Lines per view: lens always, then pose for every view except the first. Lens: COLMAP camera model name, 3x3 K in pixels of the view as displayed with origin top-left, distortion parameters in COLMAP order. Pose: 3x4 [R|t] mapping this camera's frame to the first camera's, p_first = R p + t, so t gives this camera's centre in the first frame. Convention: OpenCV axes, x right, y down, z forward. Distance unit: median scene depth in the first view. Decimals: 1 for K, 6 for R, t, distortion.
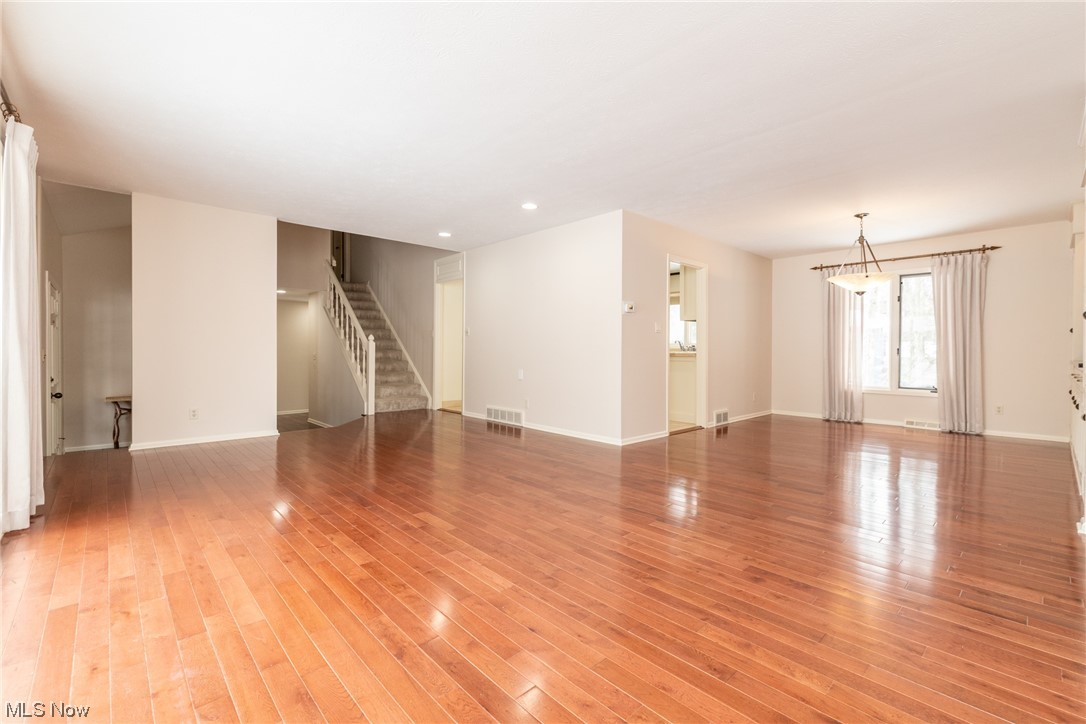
lens RADIAL K [[472.7, 0, 543.7], [0, 472.7, 356.6], [0, 0, 1]] dist [0.004922, -0.001981]
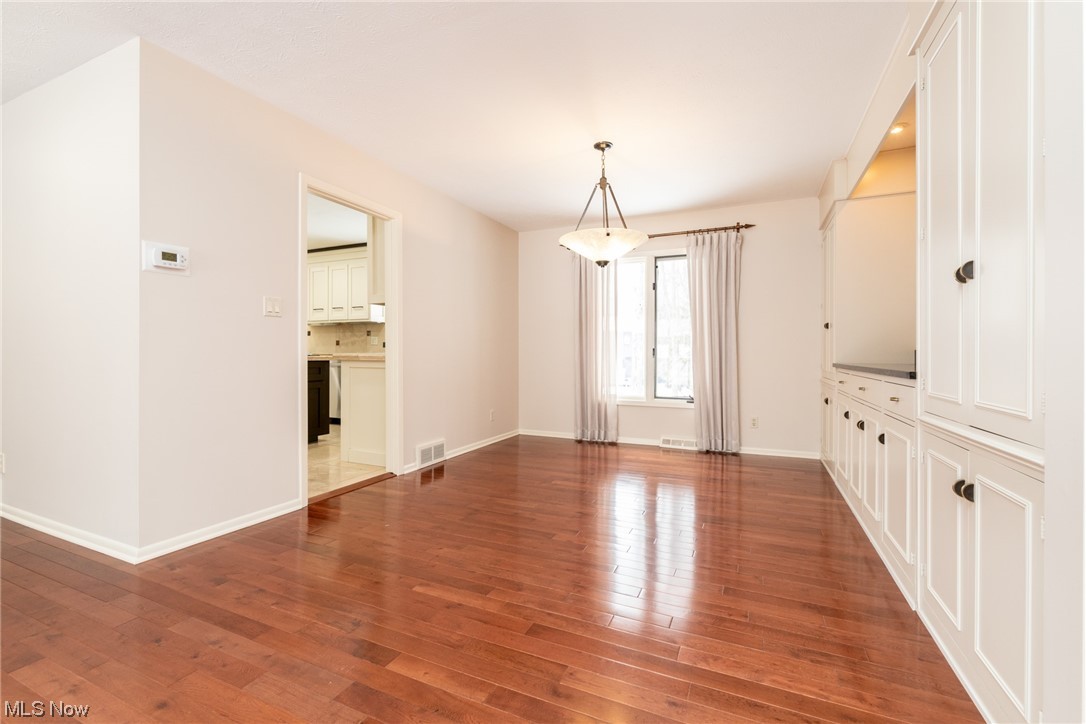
lens RADIAL K [[472.7, 0, 545.8], [0, 472.7, 356.9], [0, 0, 1]] dist [0.004922, -0.001981]
pose [[0.919910, -0.005543, 0.392091, 0.279102], [0.006722, 0.999976, -0.001634, -0.002950], [-0.392073, 0.004138, 0.919925, 0.351842]]
